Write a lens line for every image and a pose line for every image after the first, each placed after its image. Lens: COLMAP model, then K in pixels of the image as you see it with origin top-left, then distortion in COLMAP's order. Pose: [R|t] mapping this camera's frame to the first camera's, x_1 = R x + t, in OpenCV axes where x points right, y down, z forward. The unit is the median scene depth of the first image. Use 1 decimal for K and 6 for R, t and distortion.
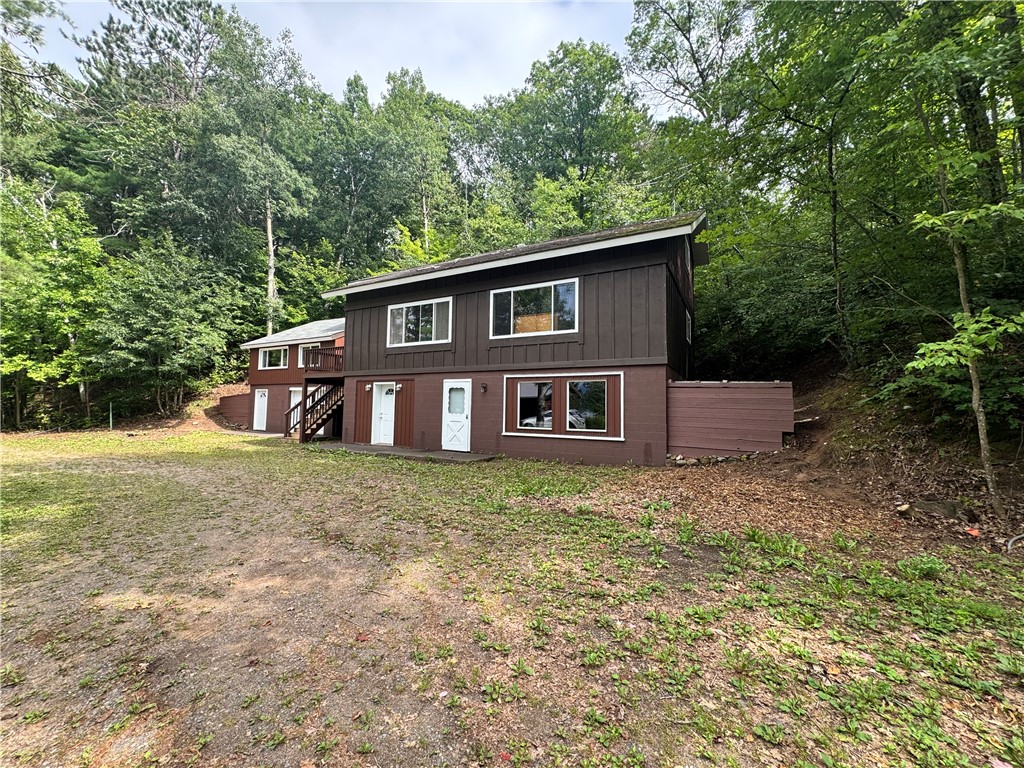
lens RADIAL K [[408.6, 0, 511.1], [0, 408.6, 382.7], [0, 0, 1]] dist [-0.000687, 0.000159]
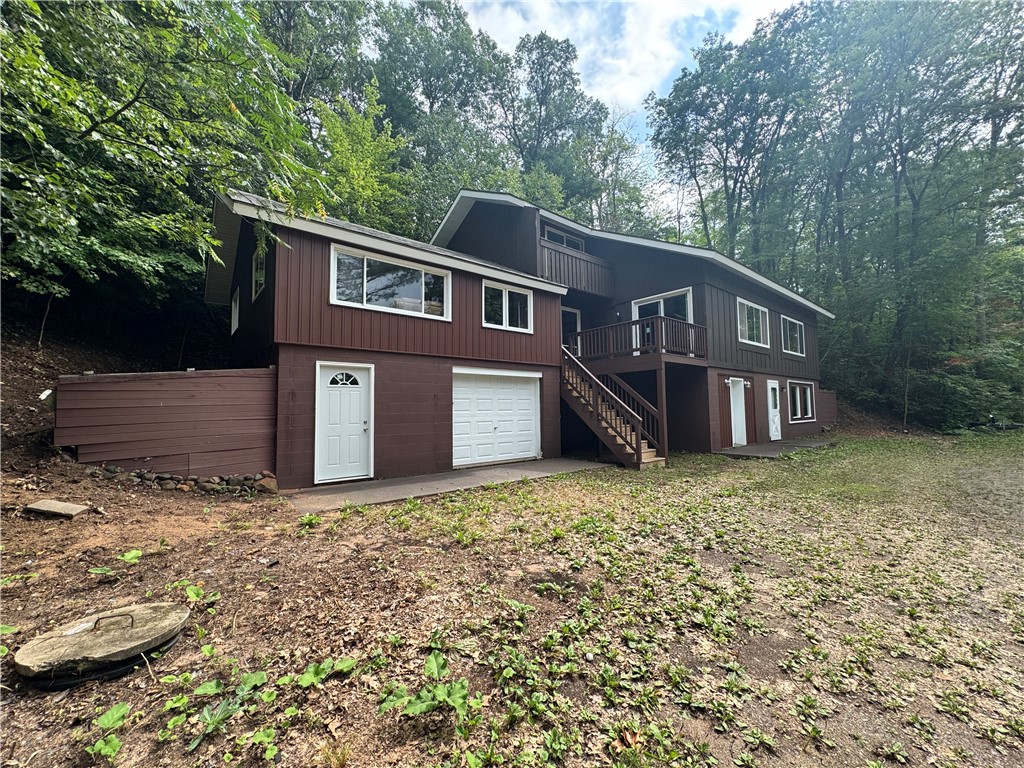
lens RADIAL K [[408.6, 0, 511.3], [0, 408.6, 381.0], [0, 0, 1]] dist [-0.000687, 0.000159]
pose [[0.350412, 0.032035, 0.936048, -0.983958], [-0.047846, 0.998722, -0.016269, 0.033693], [-0.935373, -0.039085, 0.351497, 0.813730]]
